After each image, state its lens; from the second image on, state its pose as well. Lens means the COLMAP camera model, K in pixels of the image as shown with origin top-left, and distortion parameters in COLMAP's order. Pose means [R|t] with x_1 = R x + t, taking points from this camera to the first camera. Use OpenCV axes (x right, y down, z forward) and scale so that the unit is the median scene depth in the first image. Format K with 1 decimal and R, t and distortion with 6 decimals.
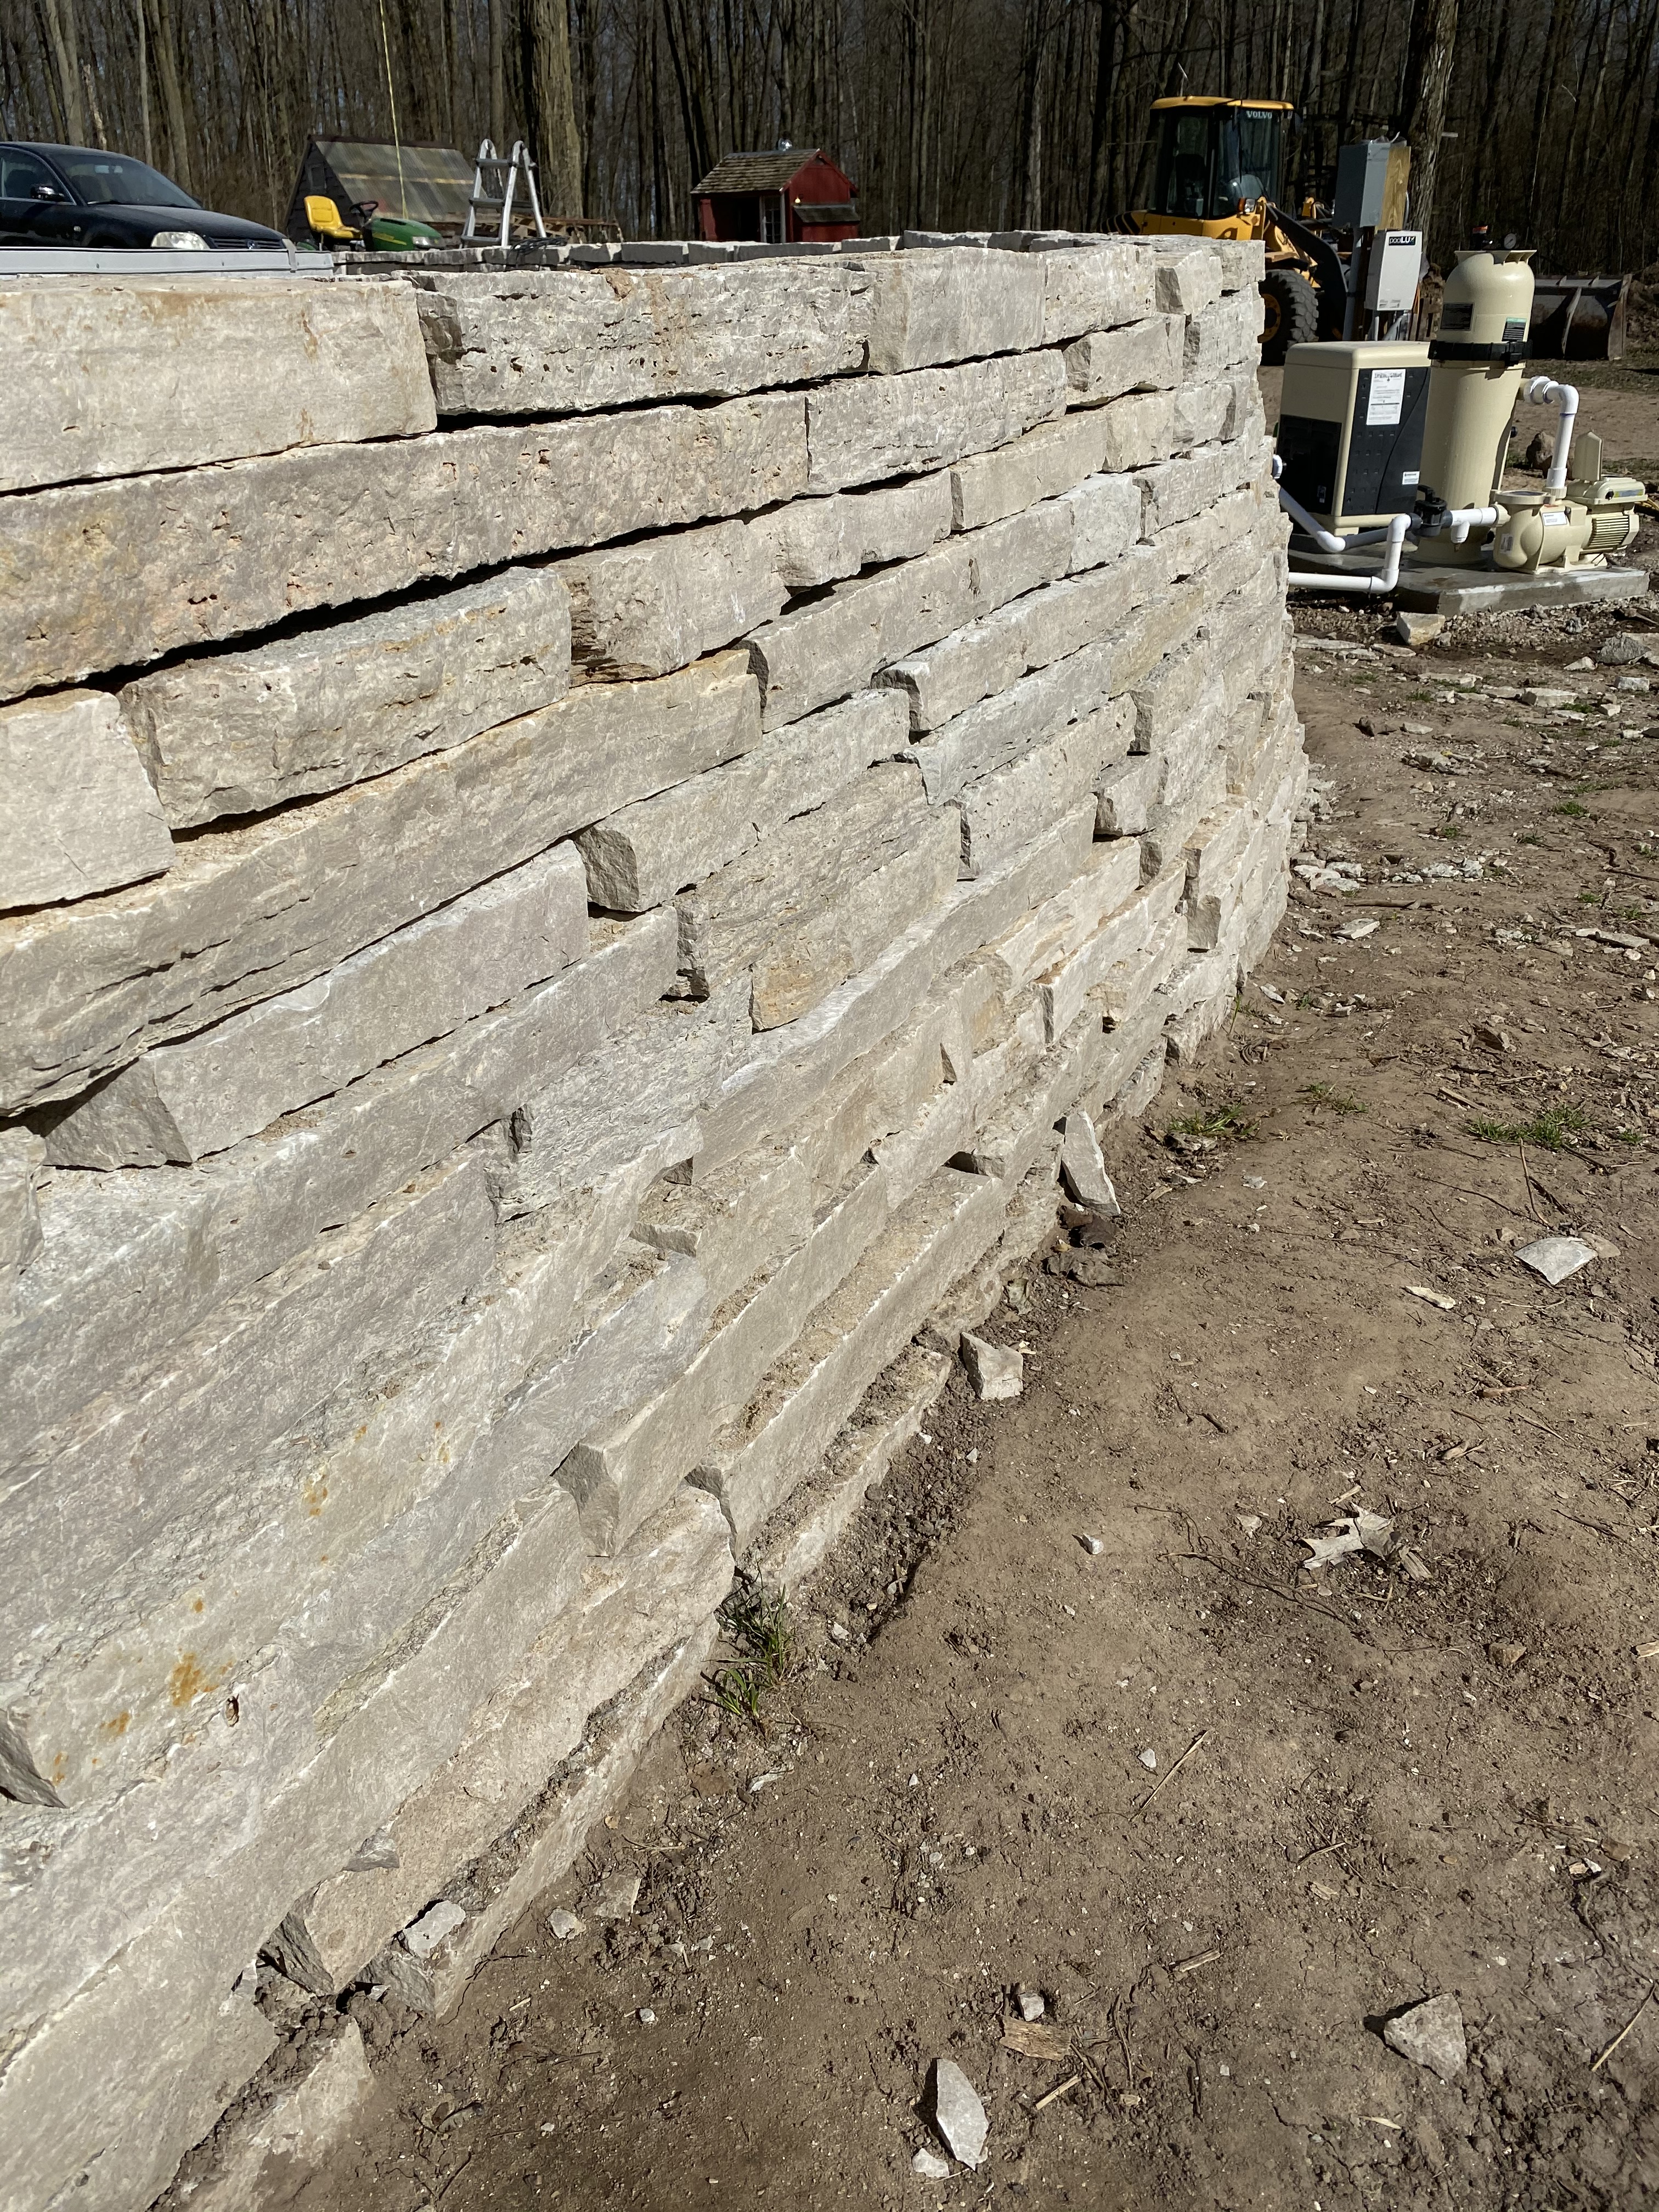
lens RADIAL K [[1728.6, 0, 829.5], [0, 1728.6, 1106.0], [0, 0, 1]] dist [-0.003320, -0.003901]
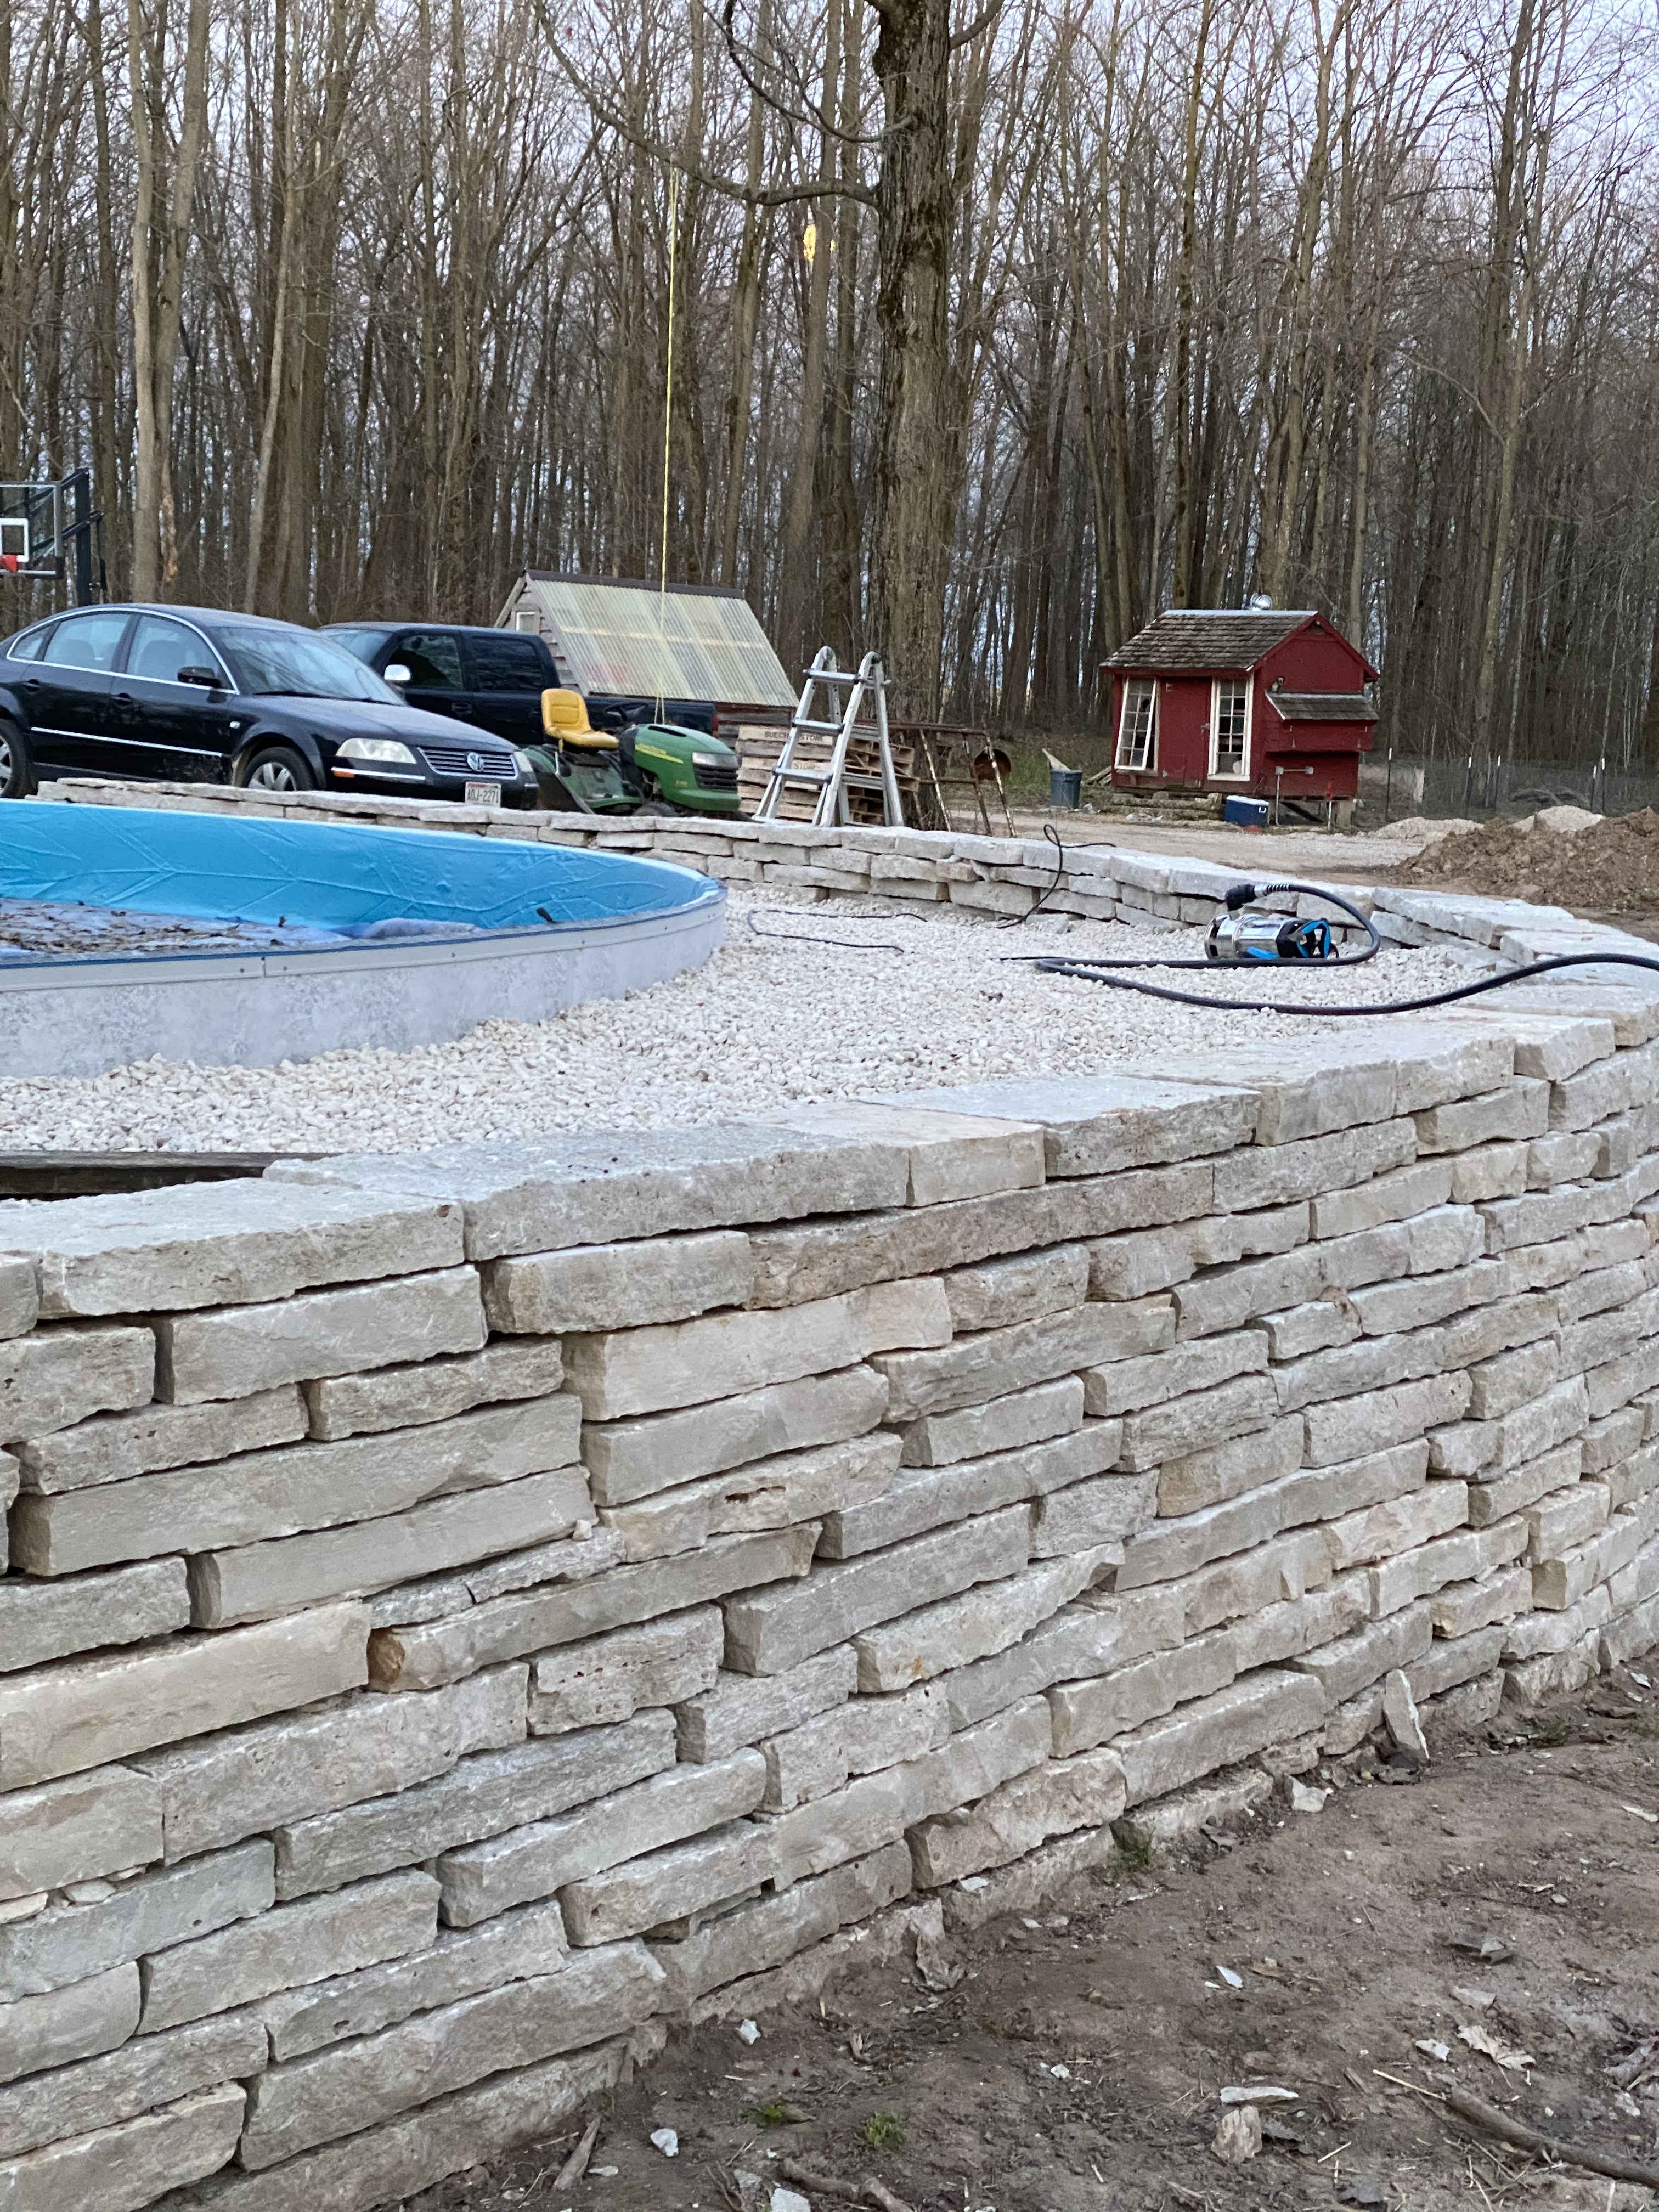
lens RADIAL K [[3356.8, 0, 829.5], [0, 3356.8, 1106.0], [0, 0, 1]] dist [0.247881, 0.035962]
pose [[0.987987, 0.067642, -0.138947, 0.066650], [-0.110596, 0.937472, -0.330022, 0.659251], [0.107935, 0.341424, 0.933691, -2.098285]]
